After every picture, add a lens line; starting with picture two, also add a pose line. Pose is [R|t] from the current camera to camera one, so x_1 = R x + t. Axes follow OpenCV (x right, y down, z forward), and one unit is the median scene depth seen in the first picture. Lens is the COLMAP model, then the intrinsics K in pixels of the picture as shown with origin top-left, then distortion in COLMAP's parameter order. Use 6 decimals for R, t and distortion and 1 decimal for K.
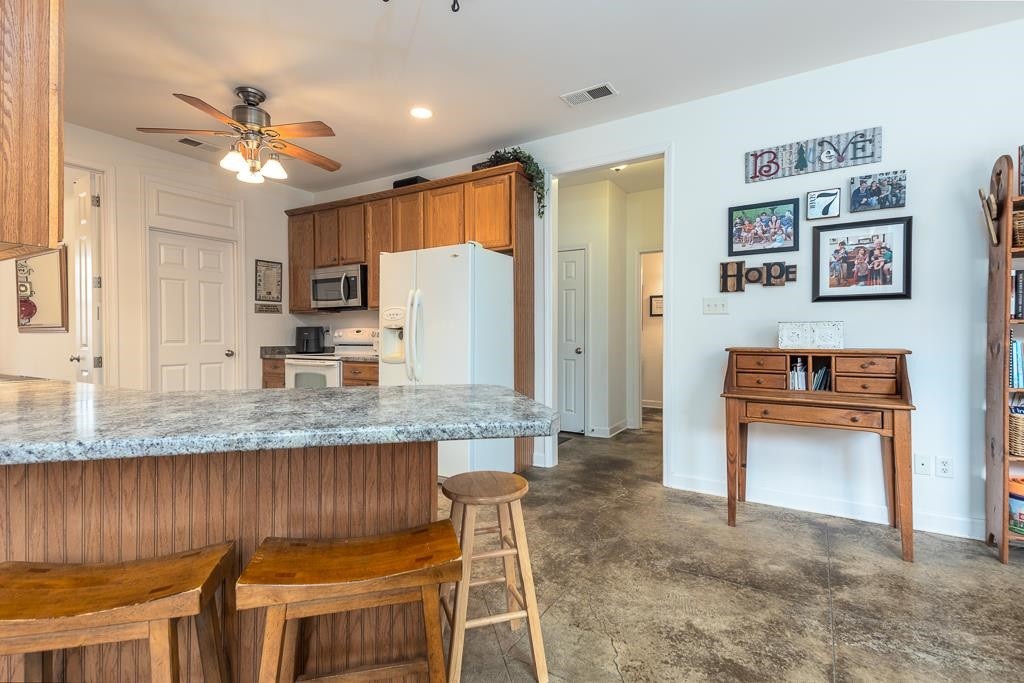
lens RADIAL K [[484.4, 0, 506.4], [0, 484.4, 338.4], [0, 0, 1]] dist [0.051346, -0.021286]
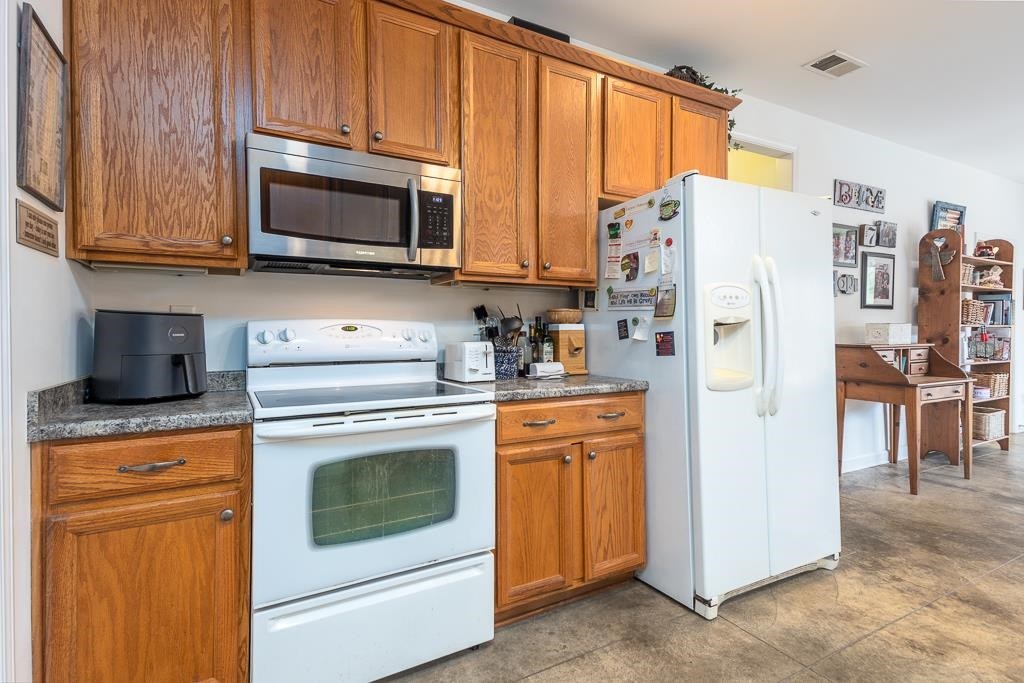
lens RADIAL K [[484.4, 0, 506.4], [0, 484.4, 338.4], [0, 0, 1]] dist [0.051346, -0.021286]
pose [[0.506315, -0.010578, 0.862284, -0.914502], [0.009515, 0.999932, 0.006680, -0.011827], [-0.862296, 0.004822, 0.506381, 1.063497]]
